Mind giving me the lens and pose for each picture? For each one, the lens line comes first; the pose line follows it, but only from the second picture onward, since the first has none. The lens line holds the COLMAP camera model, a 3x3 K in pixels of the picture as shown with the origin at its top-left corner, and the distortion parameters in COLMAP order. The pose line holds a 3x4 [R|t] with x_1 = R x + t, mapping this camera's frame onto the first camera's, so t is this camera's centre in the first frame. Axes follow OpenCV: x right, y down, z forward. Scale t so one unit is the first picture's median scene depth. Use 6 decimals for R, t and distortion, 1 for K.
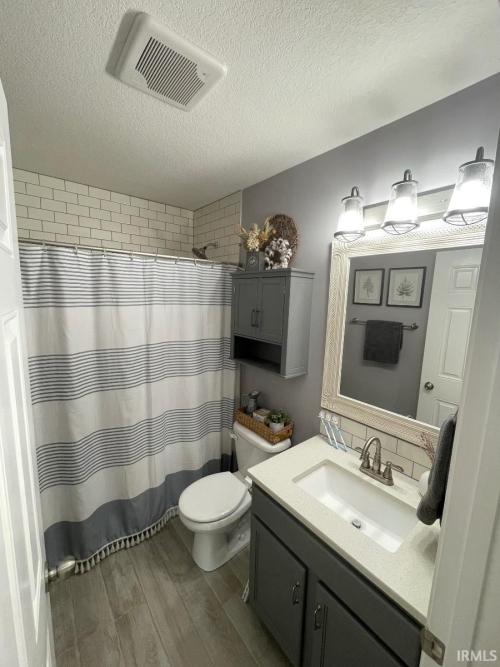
lens RADIAL K [[270.9, 0, 250.6], [0, 270.9, 334.7], [0, 0, 1]] dist [-0.002257, 0.000236]
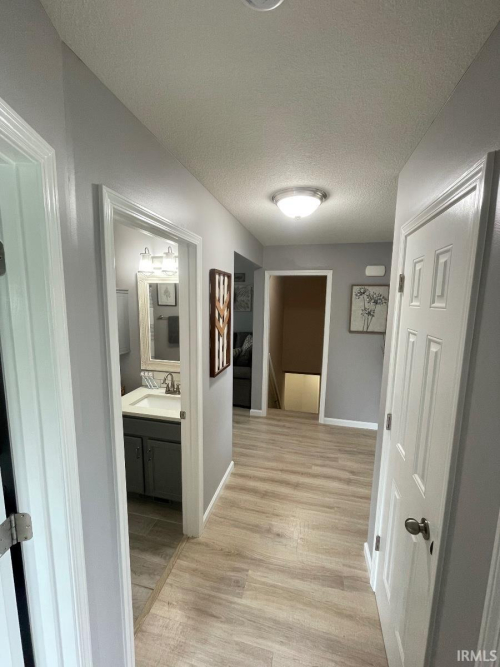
lens RADIAL K [[270.9, 0, 250.6], [0, 270.9, 334.1], [0, 0, 1]] dist [-0.002257, 0.000236]
pose [[0.791237, -0.098772, 0.603480, -0.224800], [0.096611, 0.994666, 0.036130, 0.062259], [-0.603829, 0.029715, 0.796560, -0.863607]]
